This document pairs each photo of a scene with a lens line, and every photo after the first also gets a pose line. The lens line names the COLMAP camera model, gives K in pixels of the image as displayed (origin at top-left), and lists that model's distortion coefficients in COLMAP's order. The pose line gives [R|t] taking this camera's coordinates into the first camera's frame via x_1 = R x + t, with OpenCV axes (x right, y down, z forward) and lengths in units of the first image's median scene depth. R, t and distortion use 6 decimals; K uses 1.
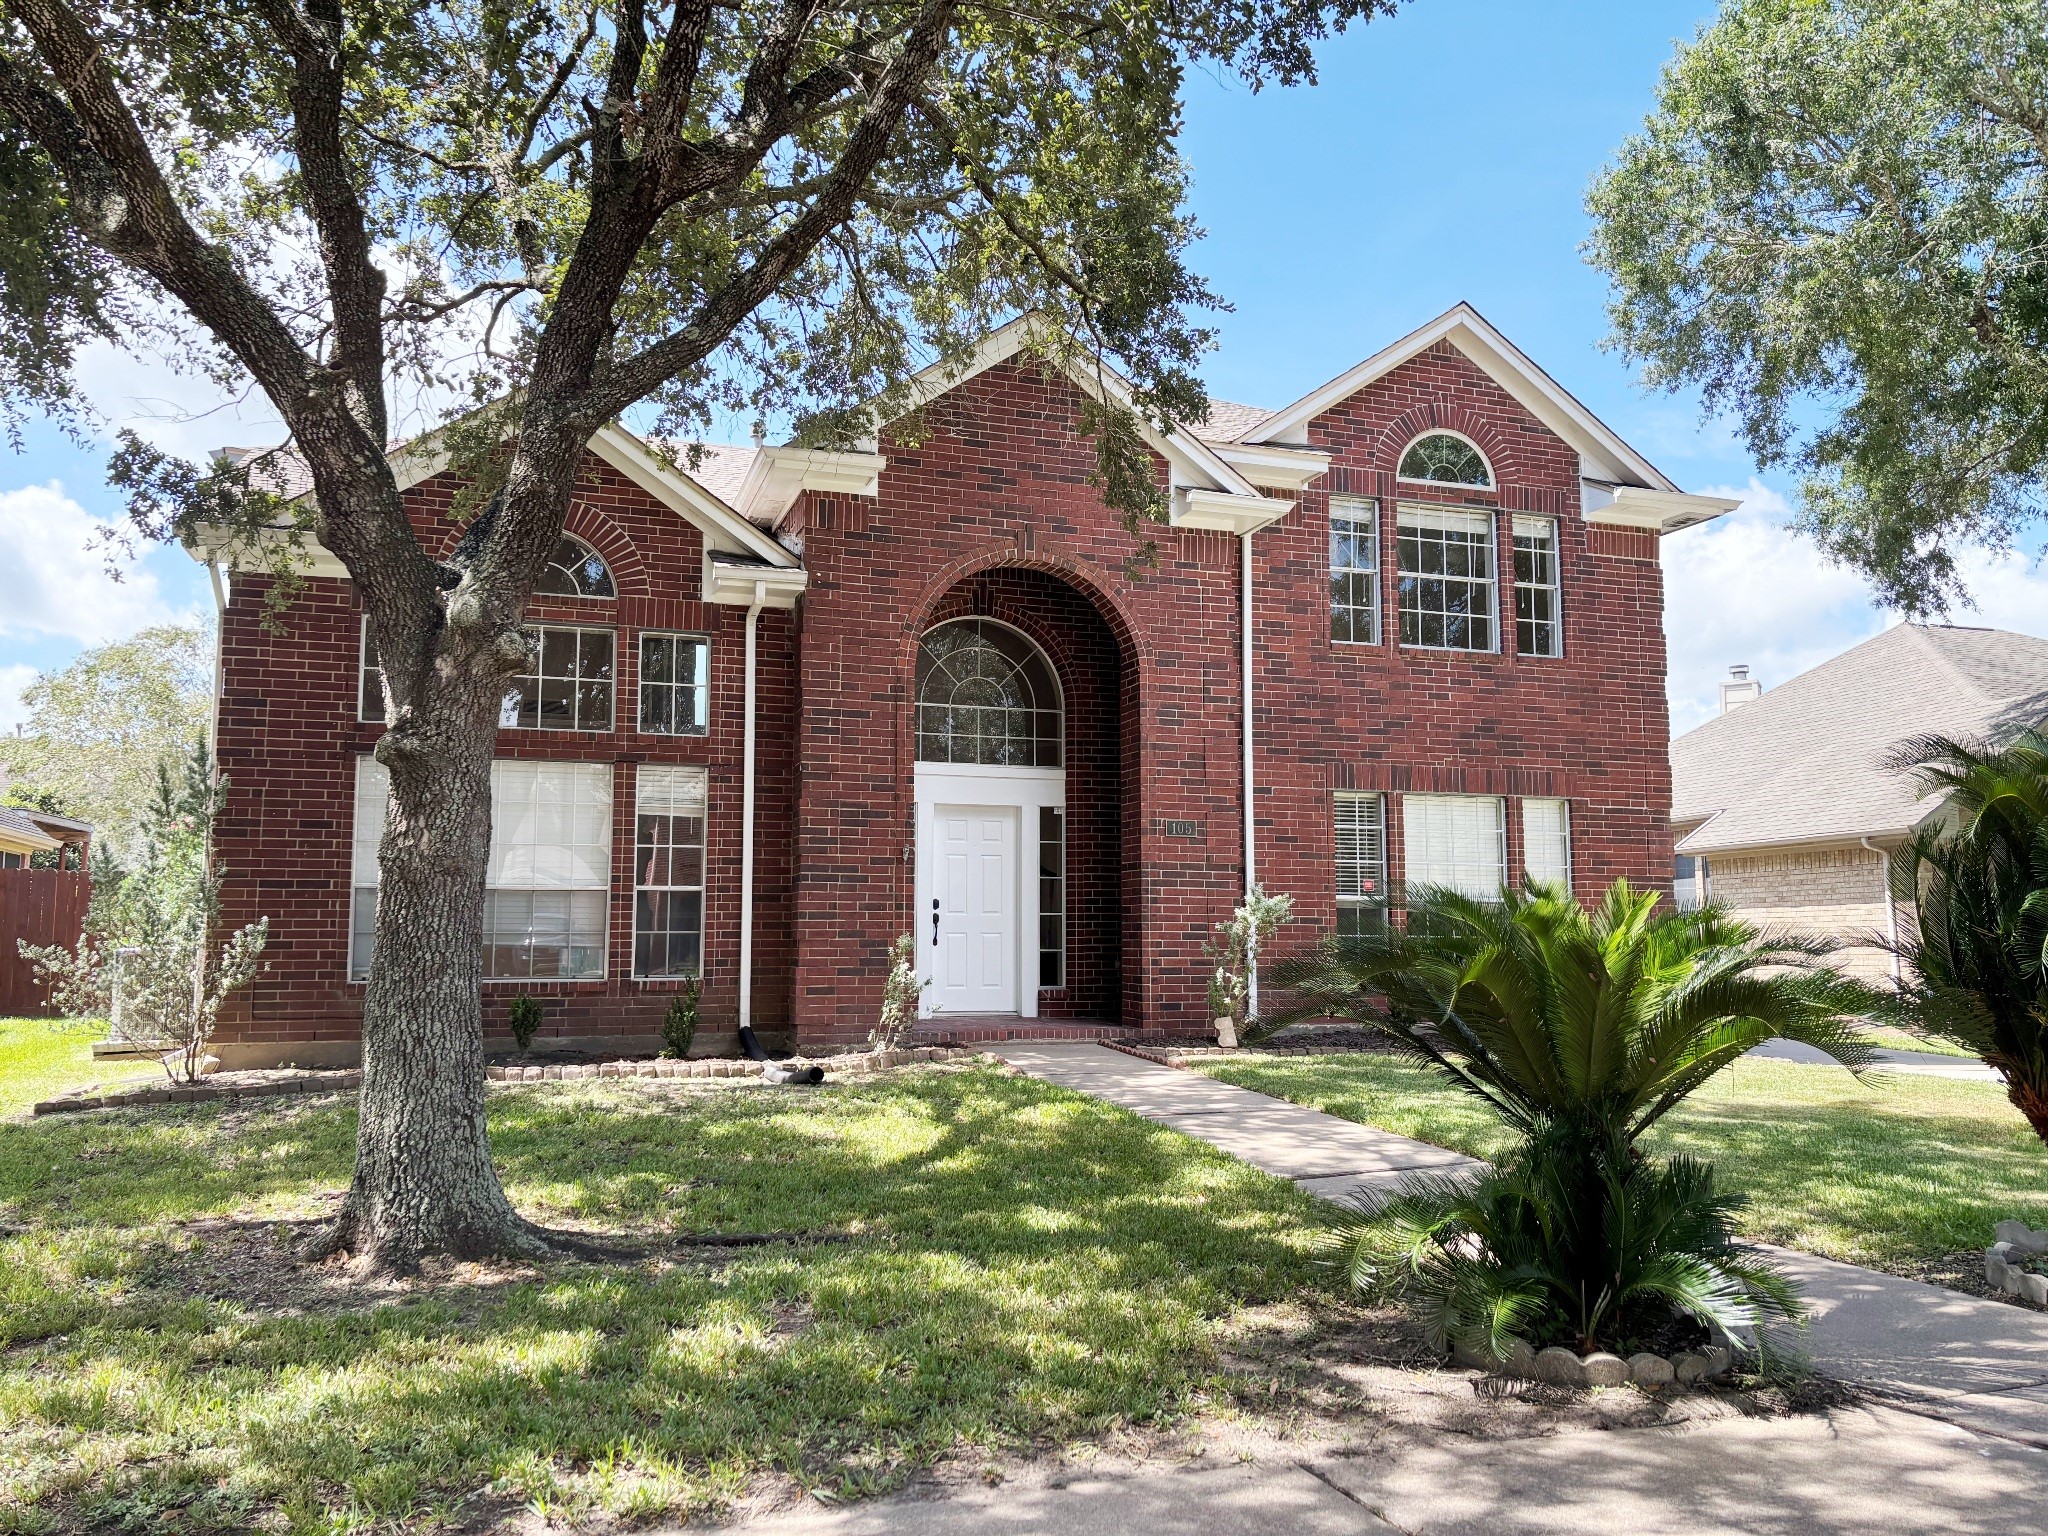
lens RADIAL K [[1554.8, 0, 1020.6], [0, 1554.8, 767.4], [0, 0, 1]] dist [0.010062, -0.002492]
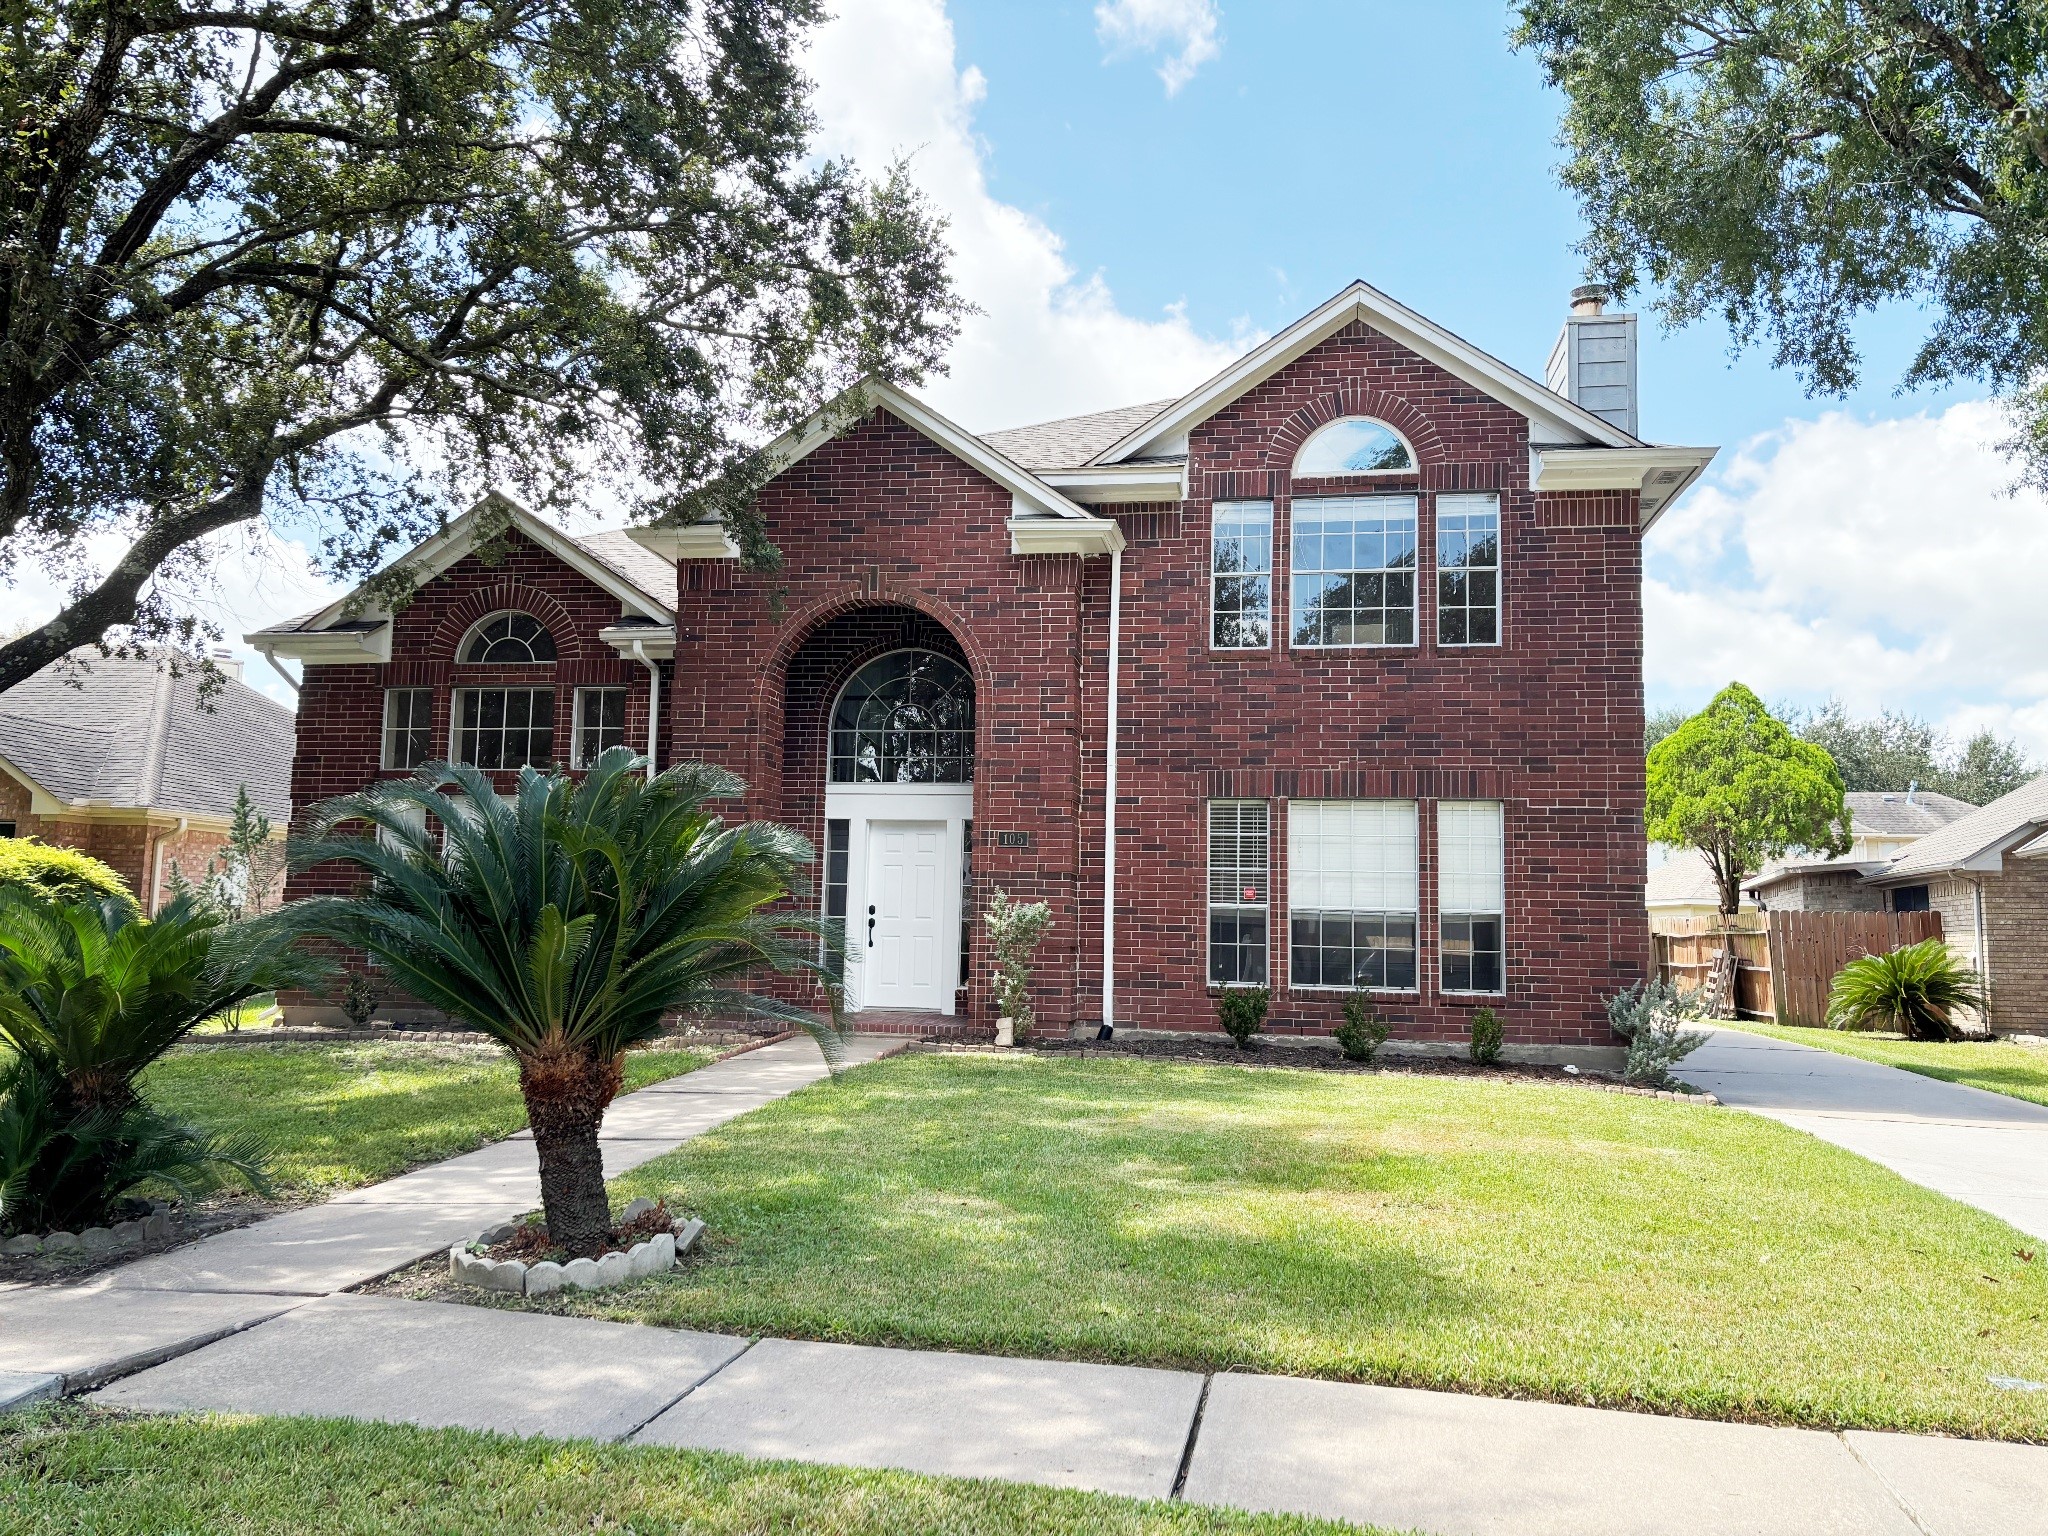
lens RADIAL K [[1554.8, 0, 1017.2], [0, 1554.8, 768.1], [0, 0, 1]] dist [0.010062, -0.002492]
pose [[0.881568, -0.035815, -0.470696, 0.550860], [0.033786, 0.999348, -0.012763, 0.003995], [0.470846, -0.004651, 0.882203, 0.062792]]
